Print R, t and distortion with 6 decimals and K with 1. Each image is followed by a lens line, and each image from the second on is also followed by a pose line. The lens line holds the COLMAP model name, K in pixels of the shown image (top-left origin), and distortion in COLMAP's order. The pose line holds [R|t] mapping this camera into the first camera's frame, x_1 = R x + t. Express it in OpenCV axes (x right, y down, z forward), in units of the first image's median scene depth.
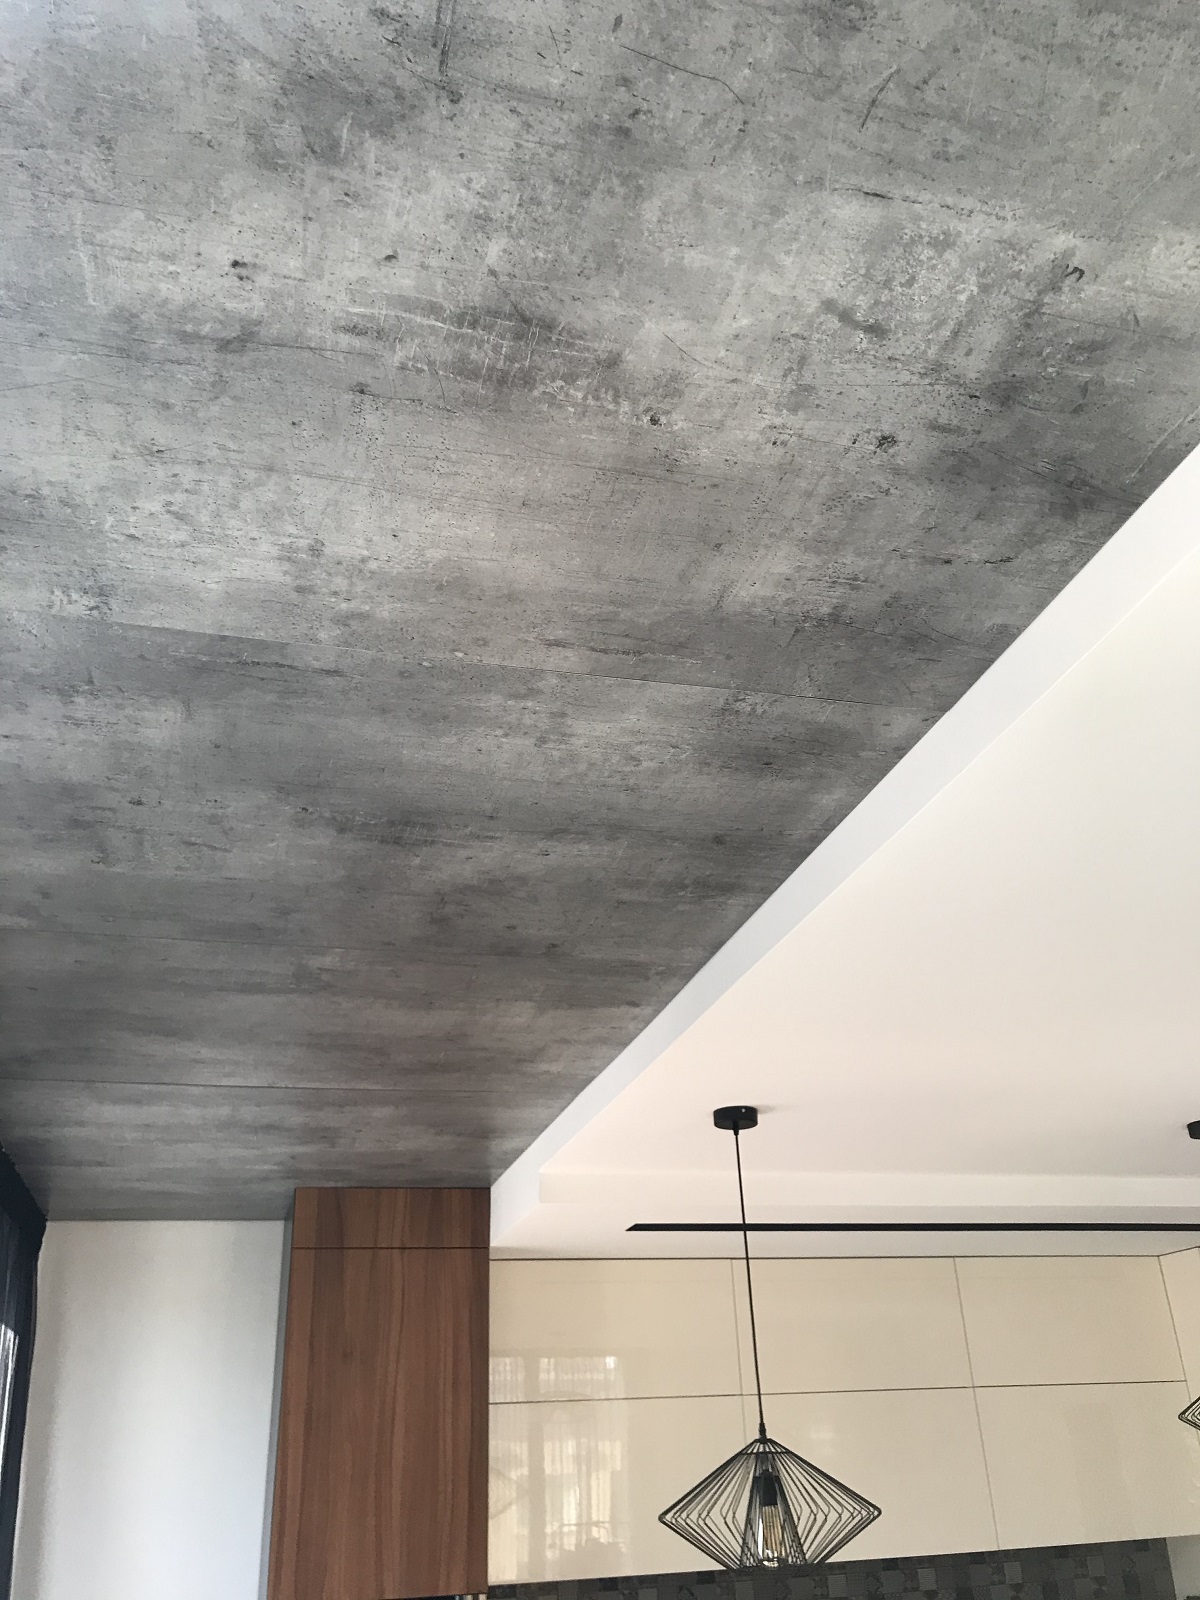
lens RADIAL K [[1330.1, 0, 608.6], [0, 1330.1, 799.3], [0, 0, 1]] dist [0.051885, -0.074896]
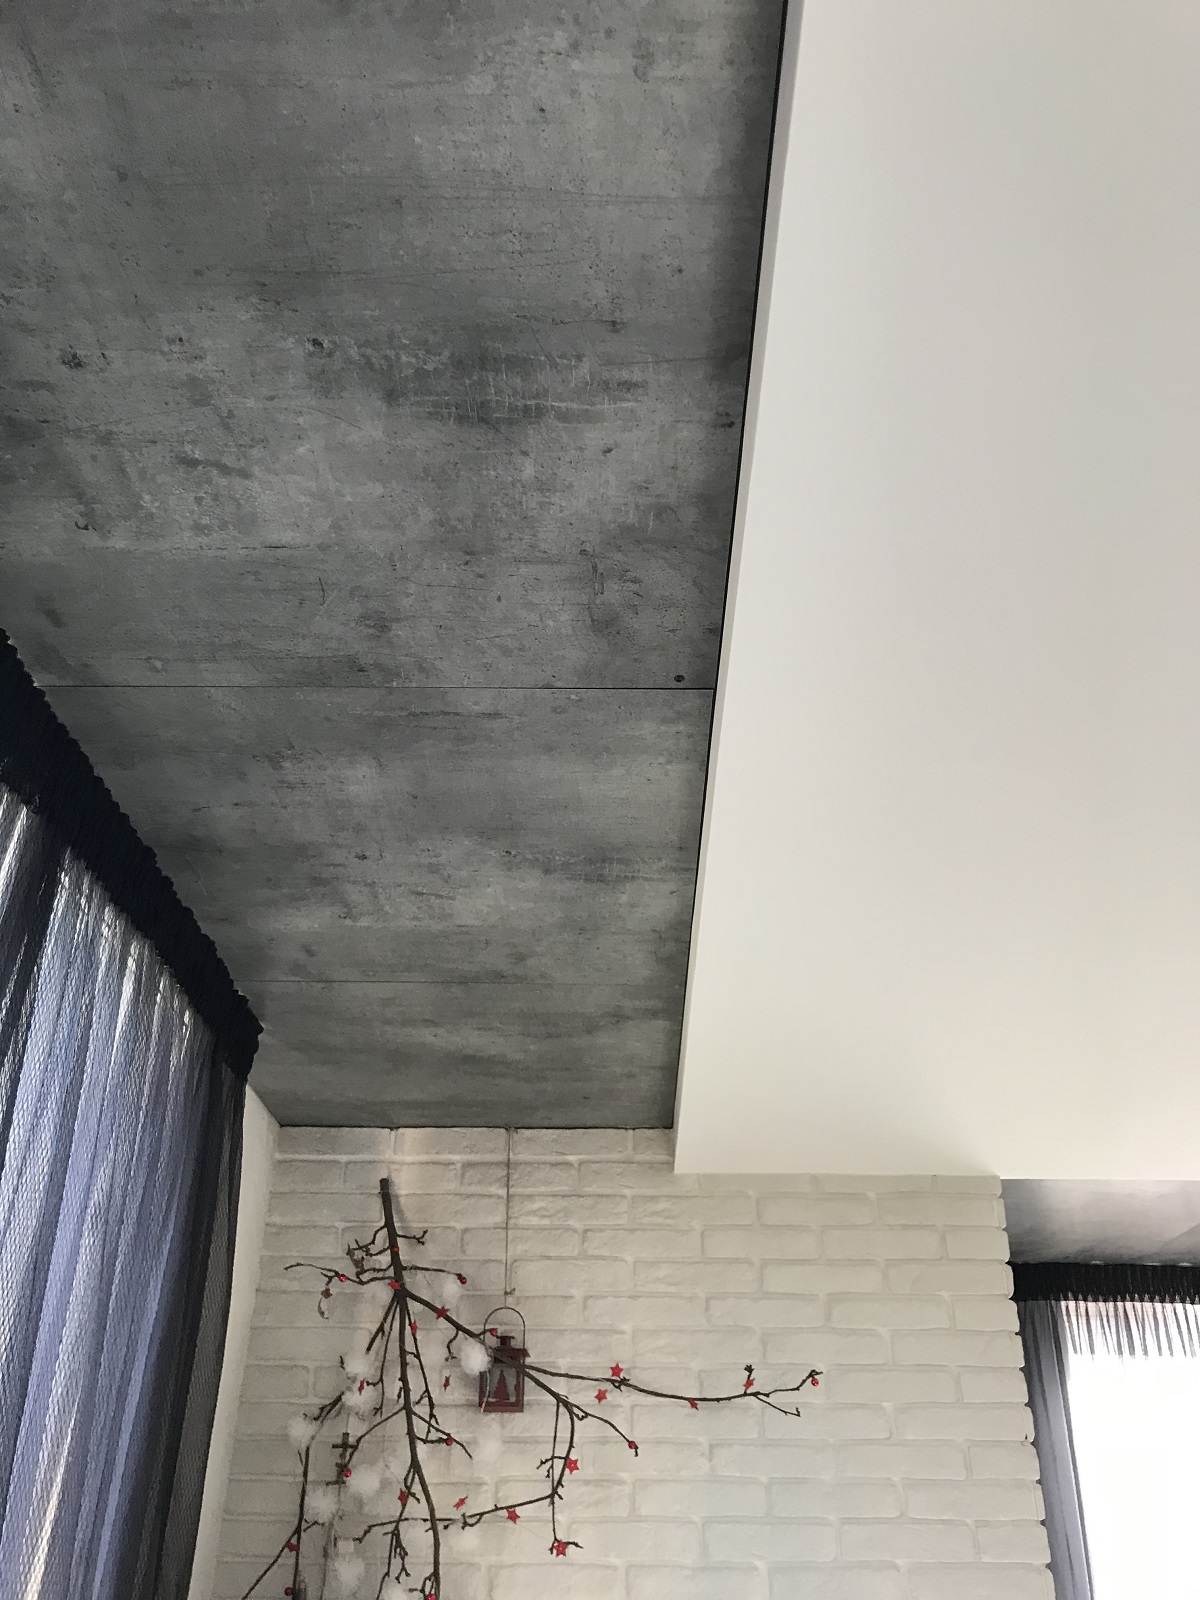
lens RADIAL K [[1330.1, 0, 601.0], [0, 1330.1, 800.2], [0, 0, 1]] dist [0.051885, -0.074896]
pose [[-0.960048, 0.178050, 0.215885, -0.339731], [-0.093054, 0.524443, -0.846345, 0.748850], [-0.263911, -0.832621, -0.486922, 1.240104]]
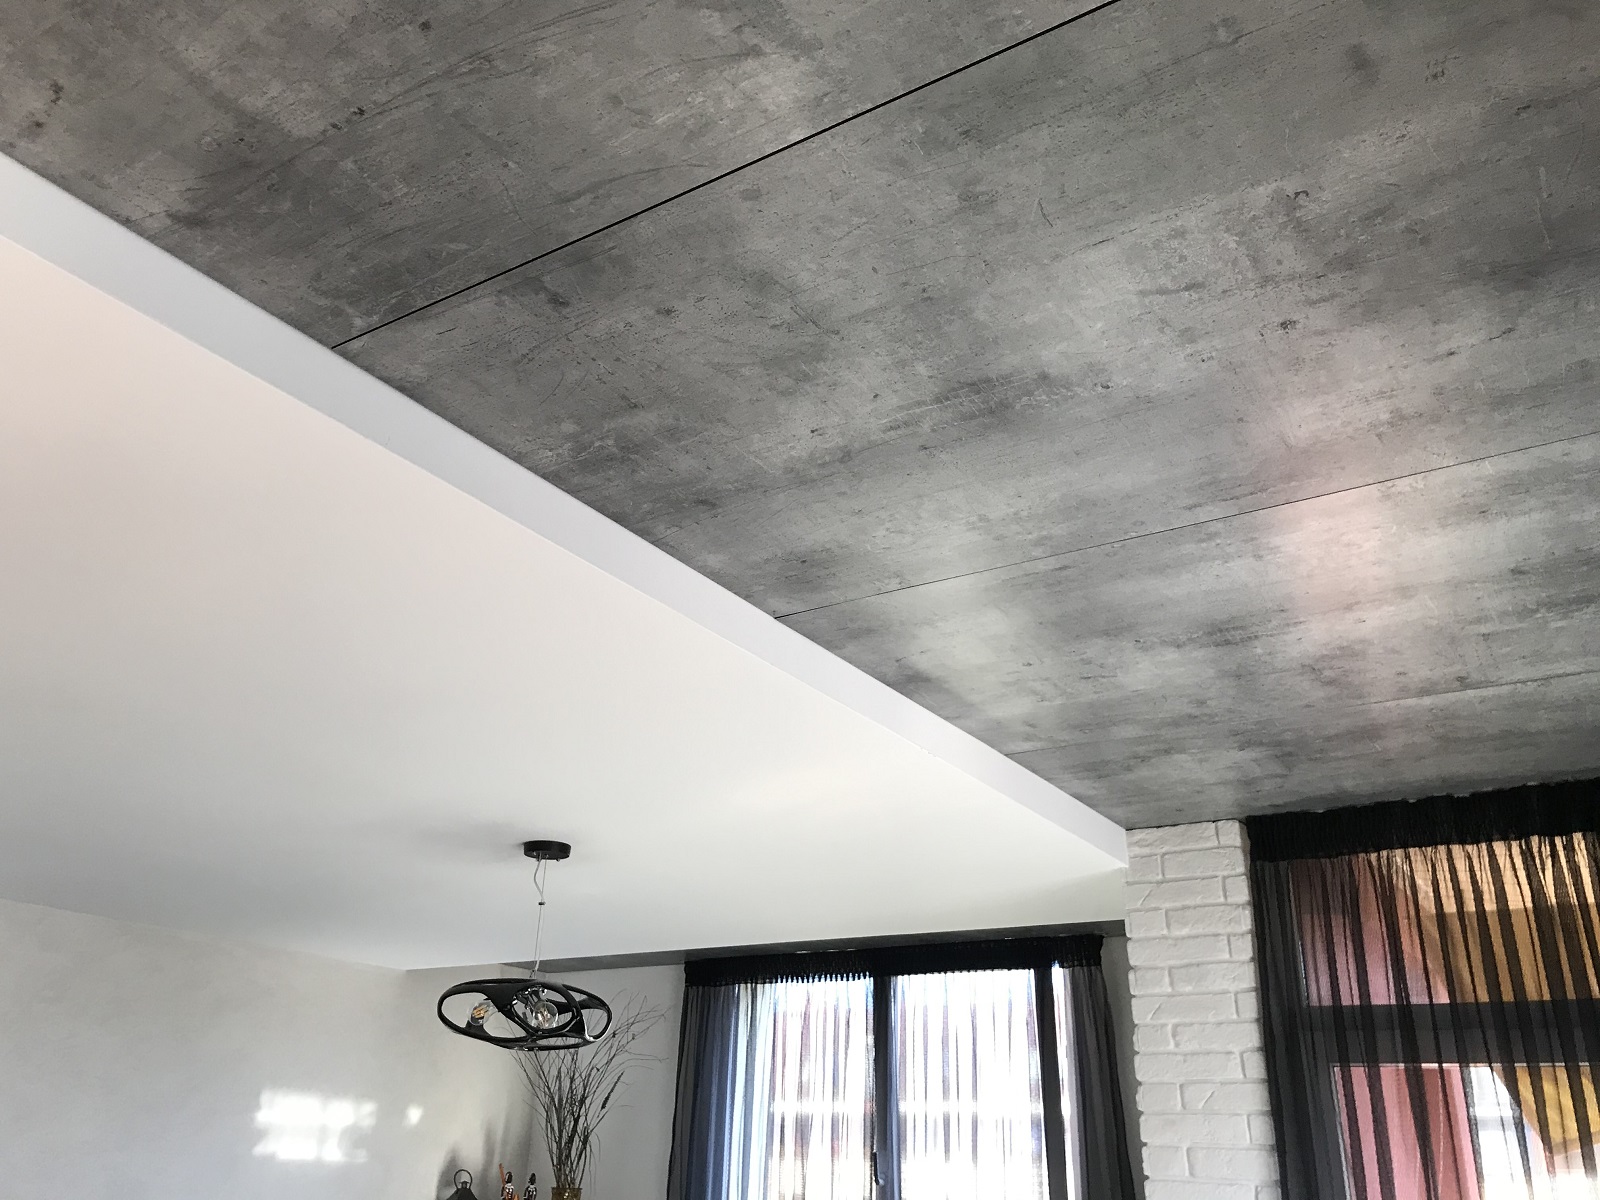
lens RADIAL K [[1330.1, 0, 796.4], [0, 1330.1, 602.9], [0, 0, 1]] dist [0.051885, -0.074896]
pose [[0.667730, -0.234651, -0.706452, 0.796382], [0.288782, 0.956351, -0.044702, -0.112060], [0.686106, -0.174161, 0.706347, -0.234519]]
